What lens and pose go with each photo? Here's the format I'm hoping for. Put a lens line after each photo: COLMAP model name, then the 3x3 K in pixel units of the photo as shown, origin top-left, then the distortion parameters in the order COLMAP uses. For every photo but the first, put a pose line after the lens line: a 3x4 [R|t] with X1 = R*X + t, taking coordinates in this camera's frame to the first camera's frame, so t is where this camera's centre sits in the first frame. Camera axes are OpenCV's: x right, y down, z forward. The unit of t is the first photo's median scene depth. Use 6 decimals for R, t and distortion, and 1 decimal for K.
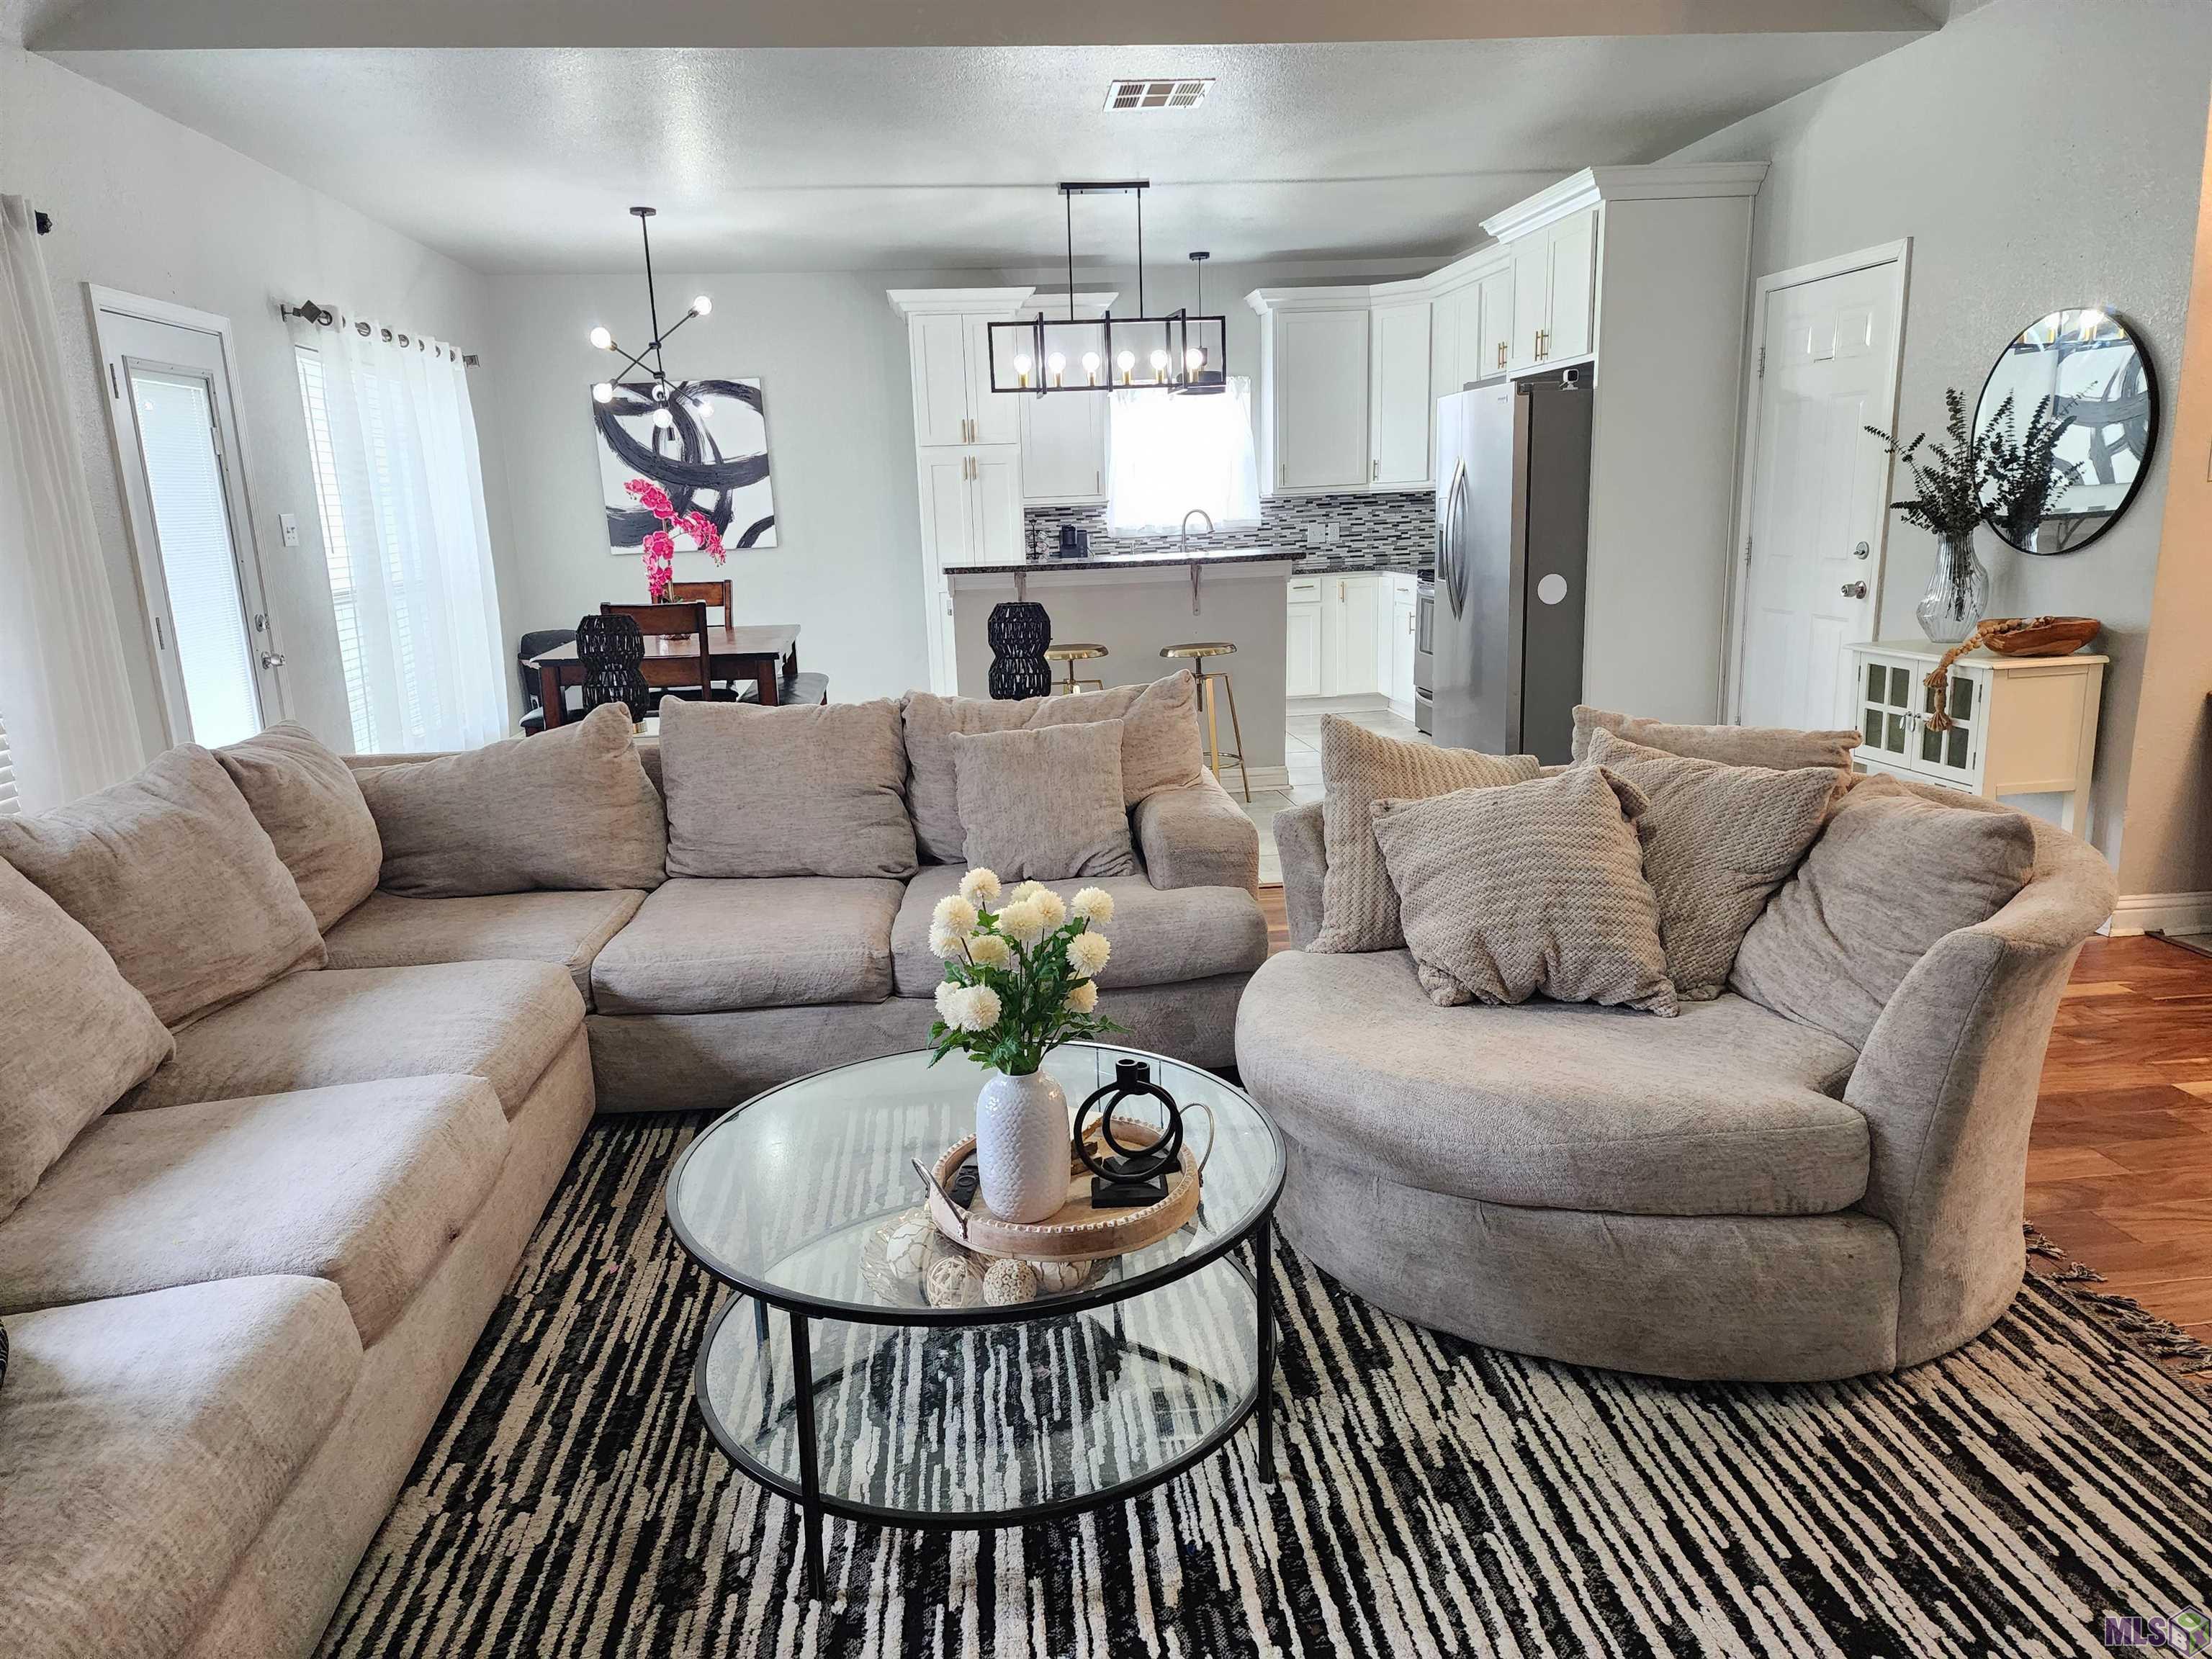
lens RADIAL K [[1466.0, 0, 1082.7], [0, 1466.0, 835.4], [0, 0, 1]] dist [0.056966, -0.031392]
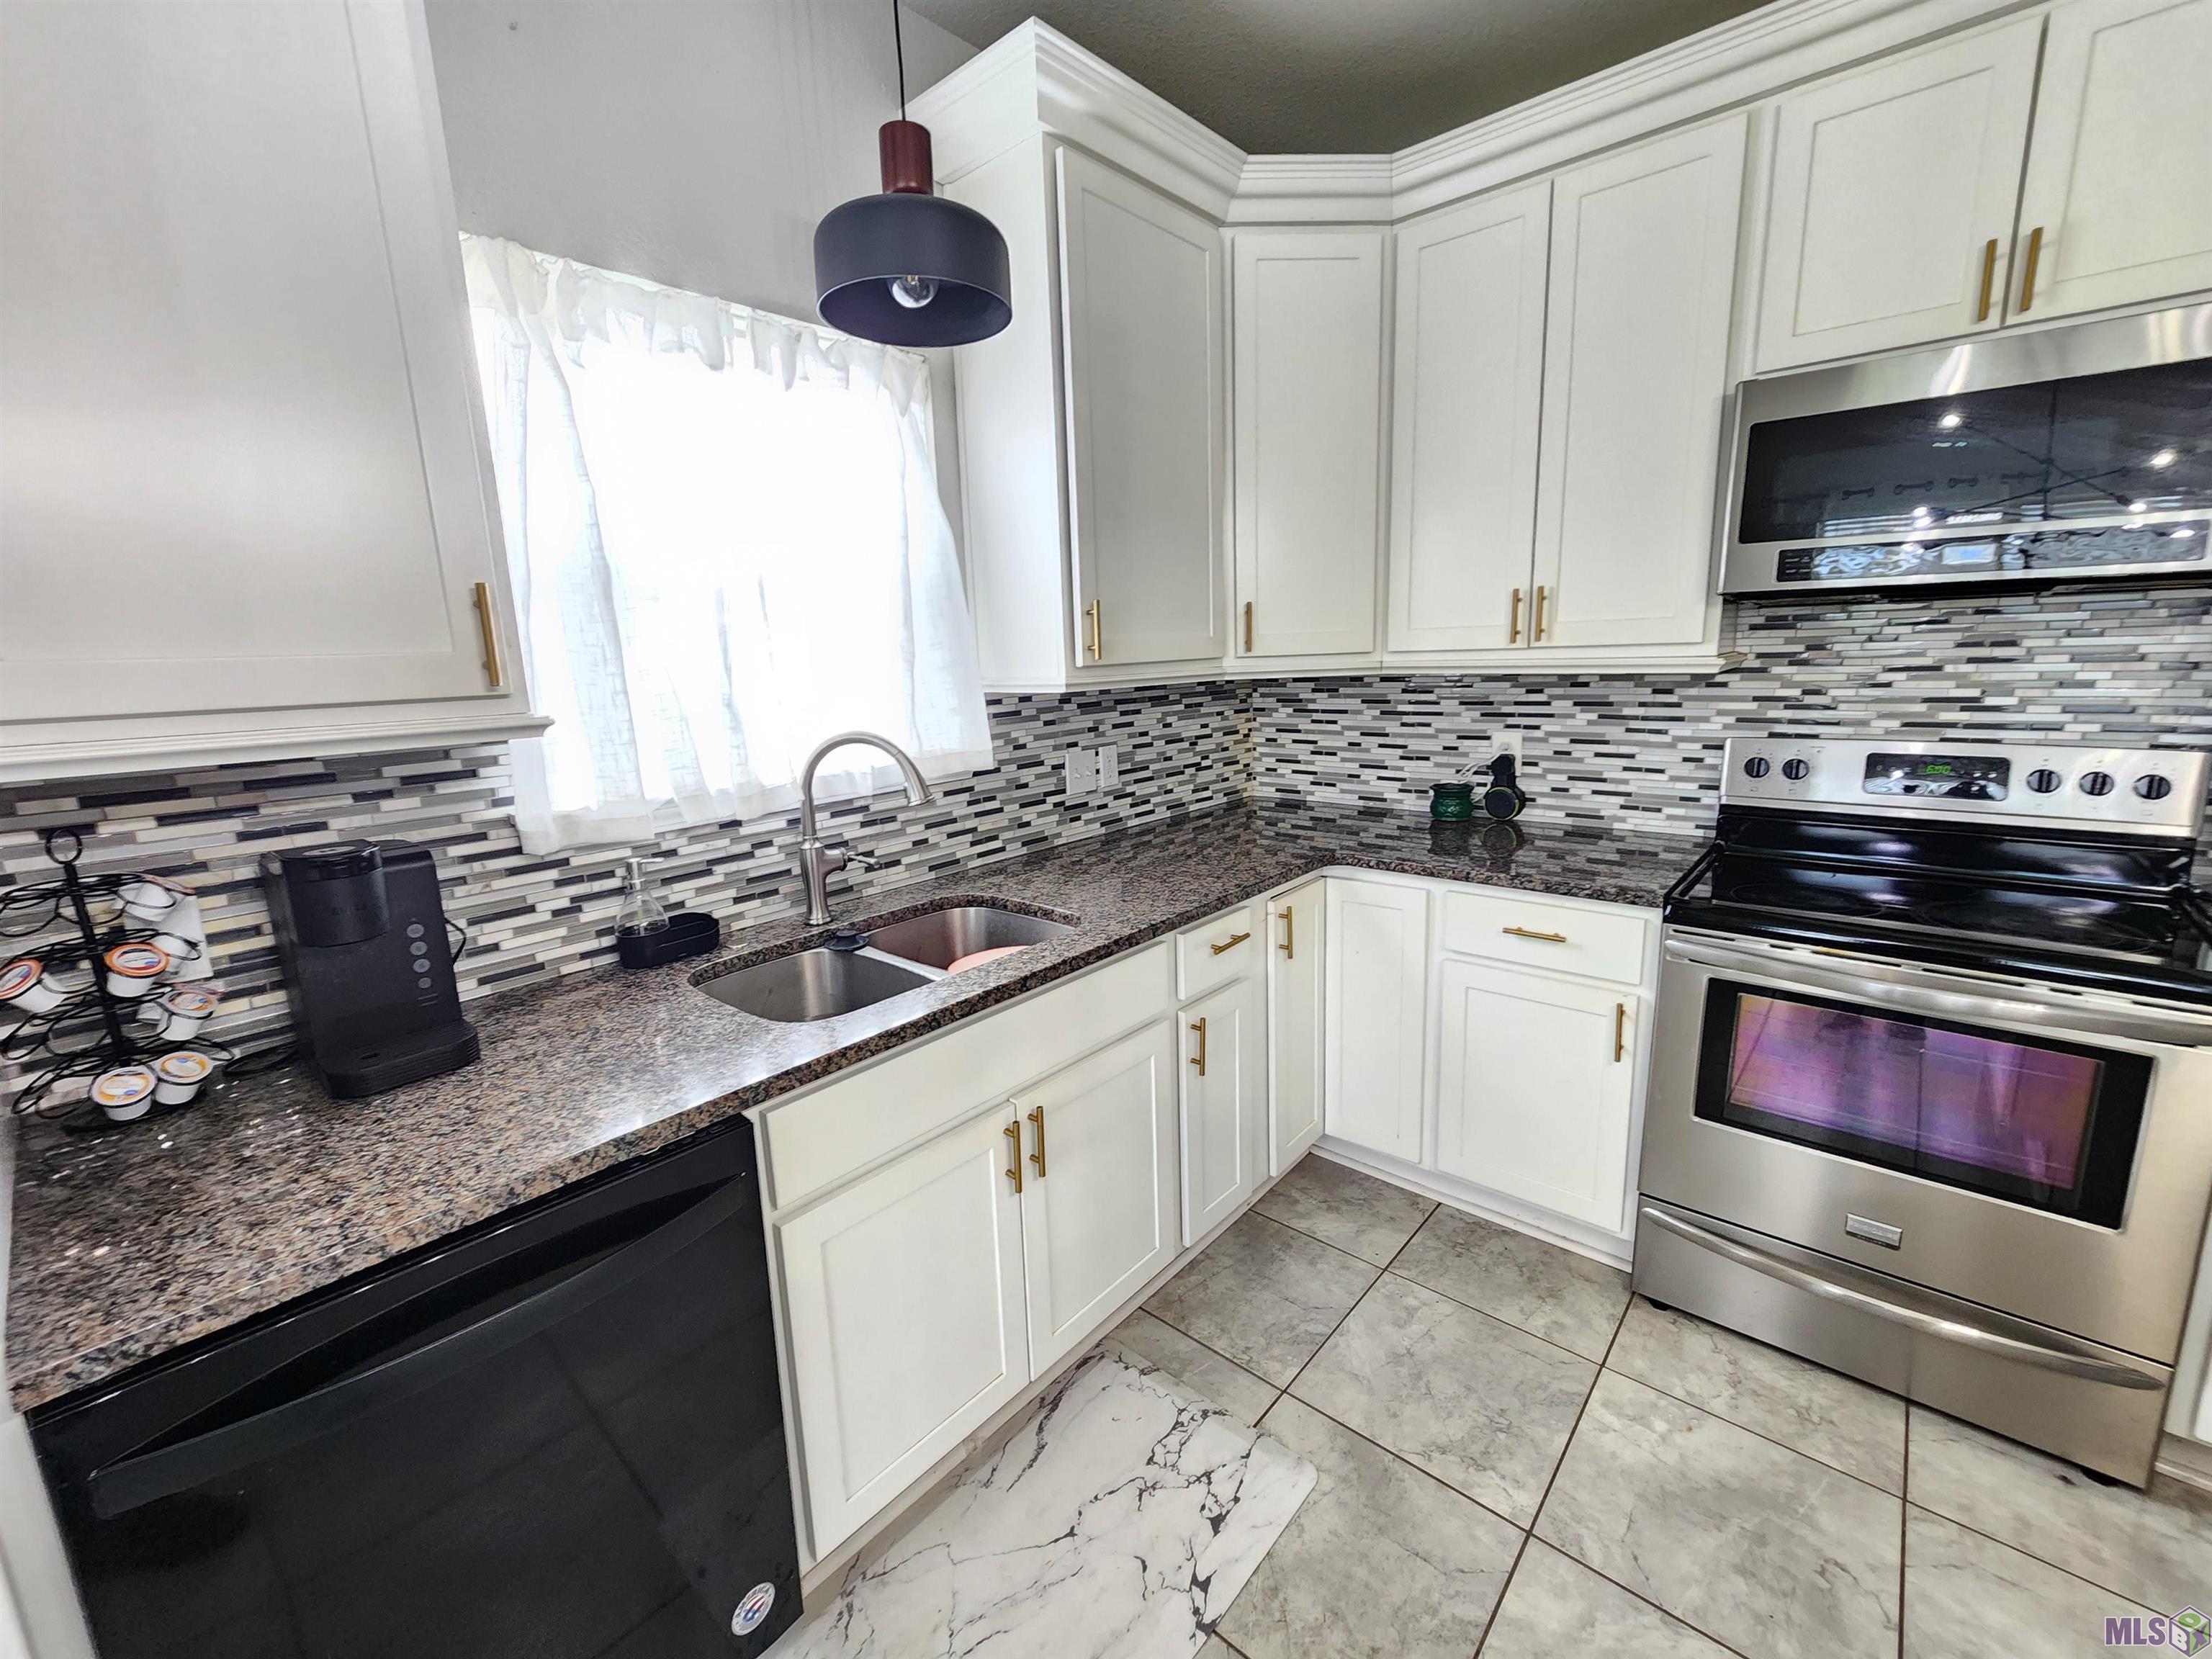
lens RADIAL K [[908.9, 0, 1111.3], [0, 908.9, 828.1], [0, 0, 1]] dist [-0.001537, 0.001512]
pose [[0.719465, -0.123750, 0.683415, -0.017231], [0.165029, 0.986277, 0.004857, -0.197754], [-0.674637, 0.109289, 0.730014, 0.840354]]
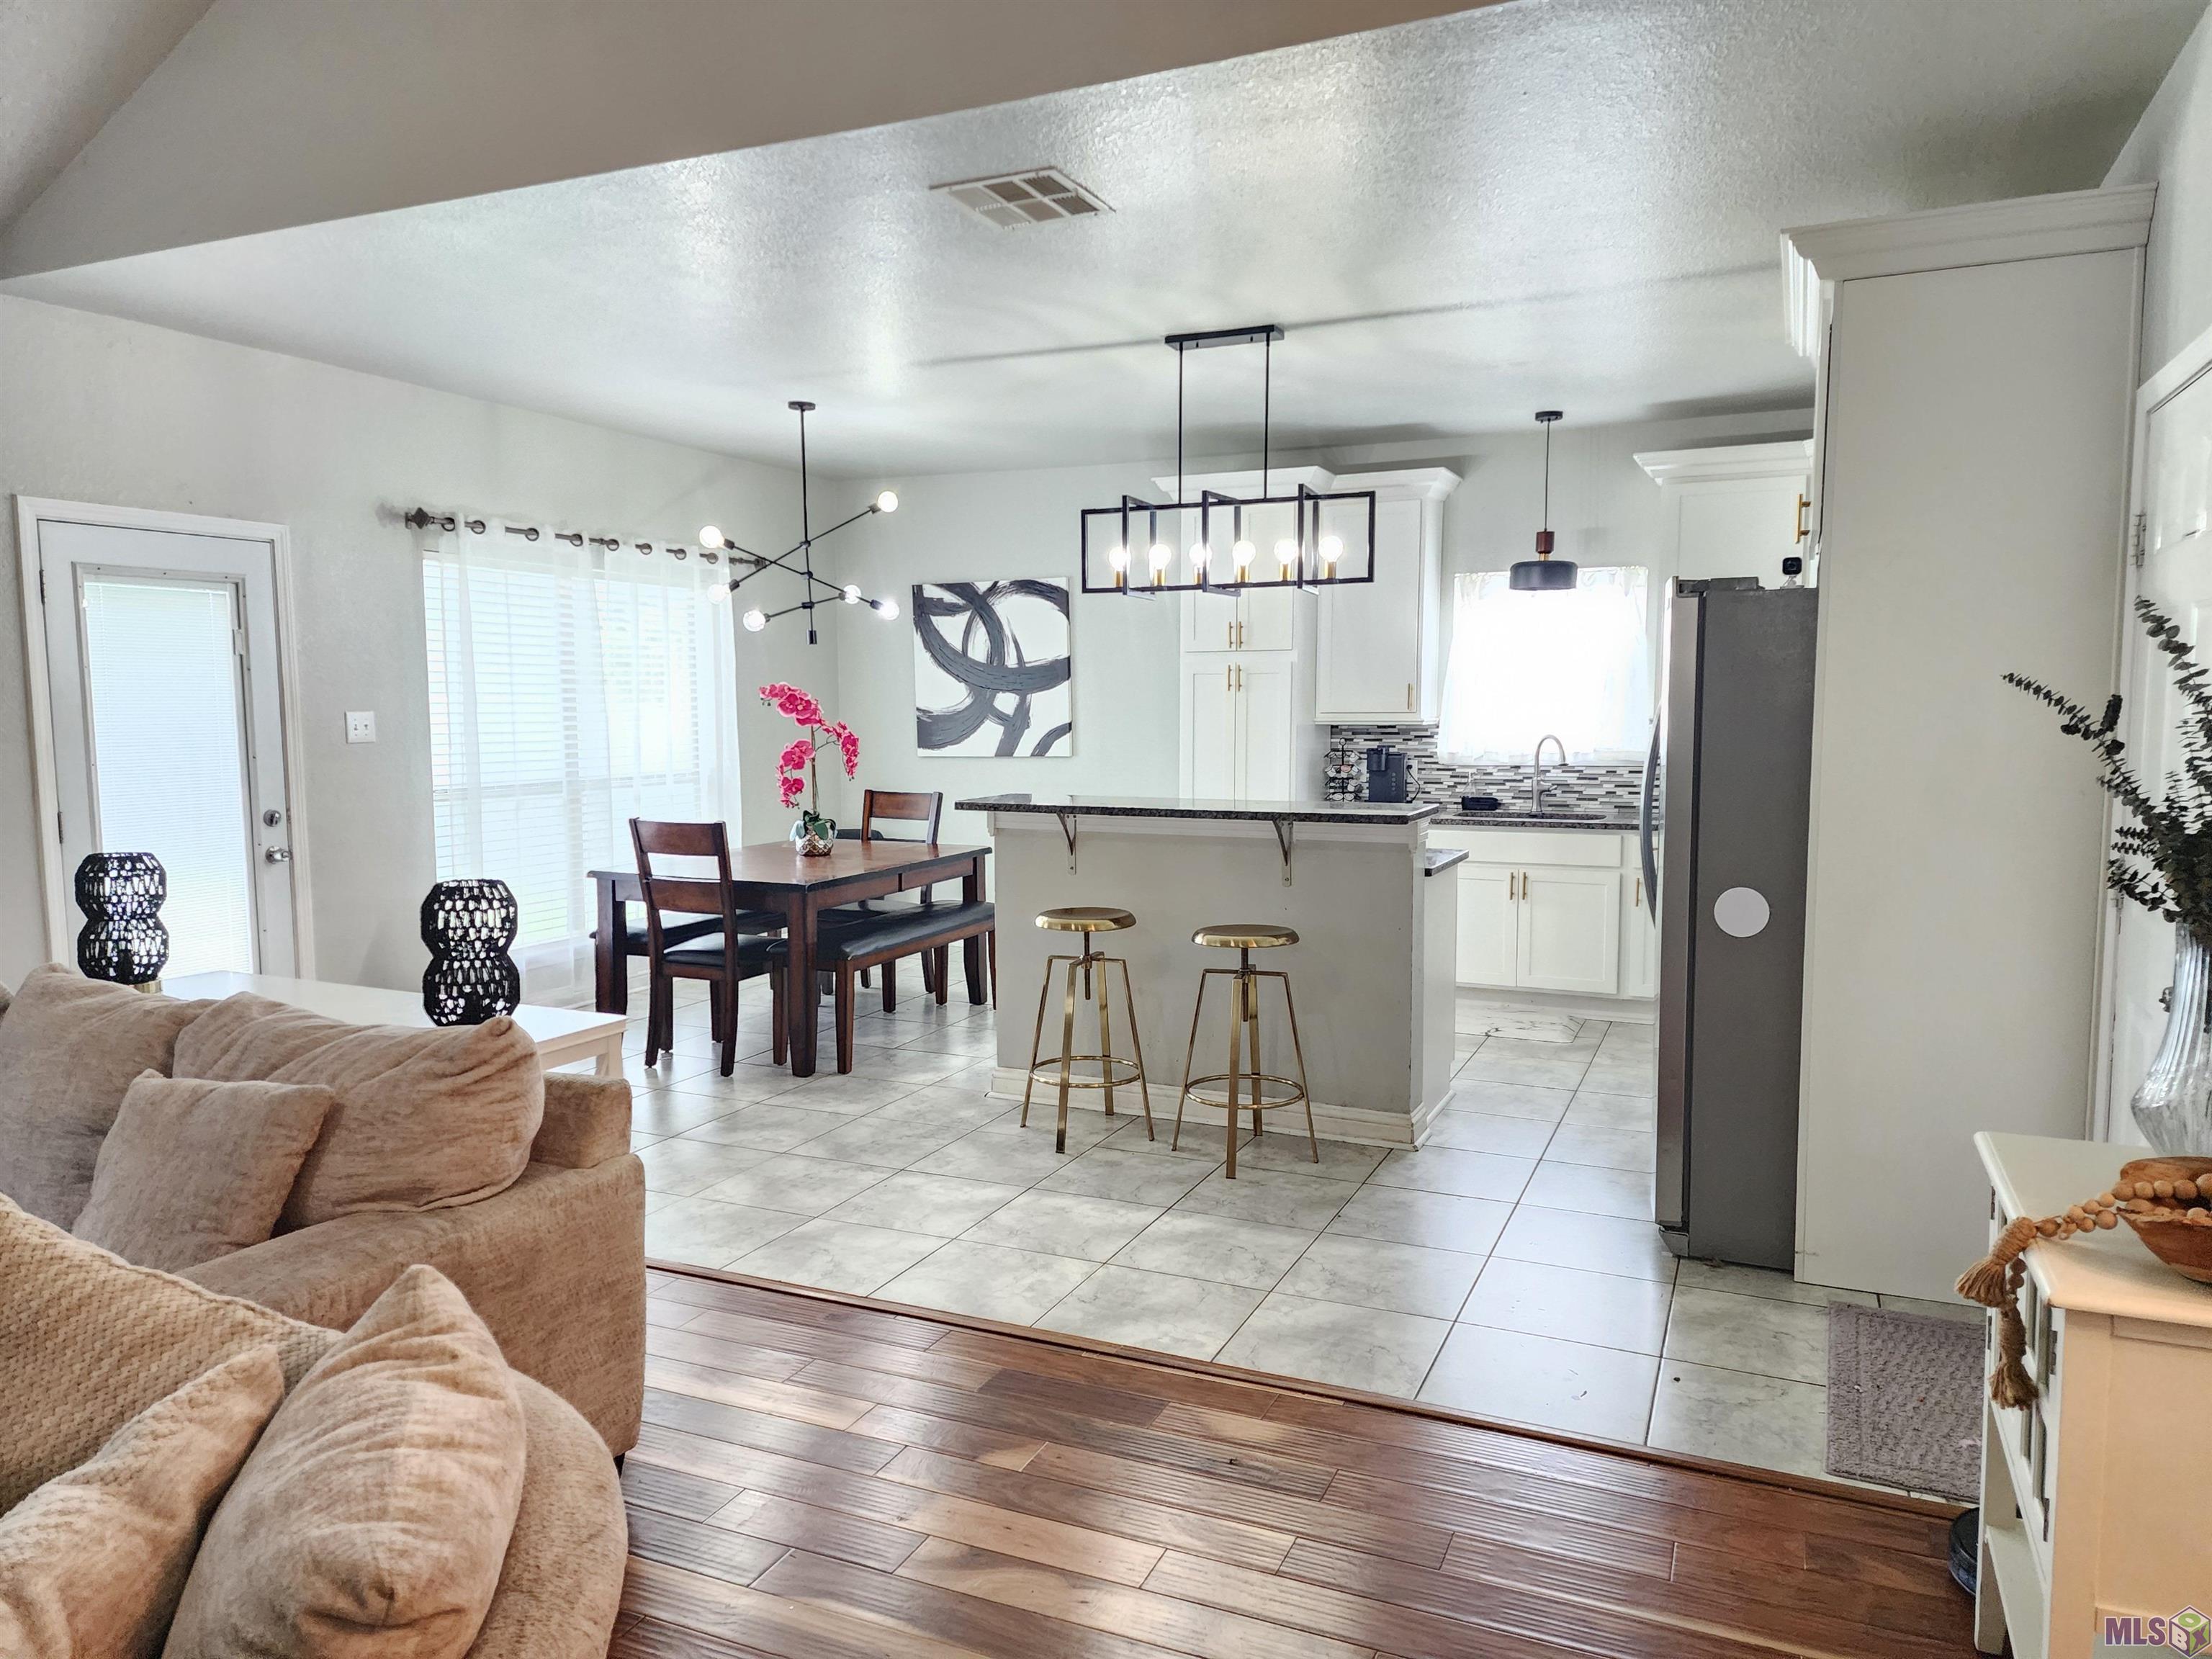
lens RADIAL K [[1466.0, 0, 1111.2], [0, 1466.0, 837.4], [0, 0, 1]] dist [0.056966, -0.031392]
pose [[0.872854, 0.077047, -0.481861, 0.255781], [-0.136434, 0.986608, -0.089387, -0.070978], [0.468521, 0.143764, 0.871677, 0.237453]]
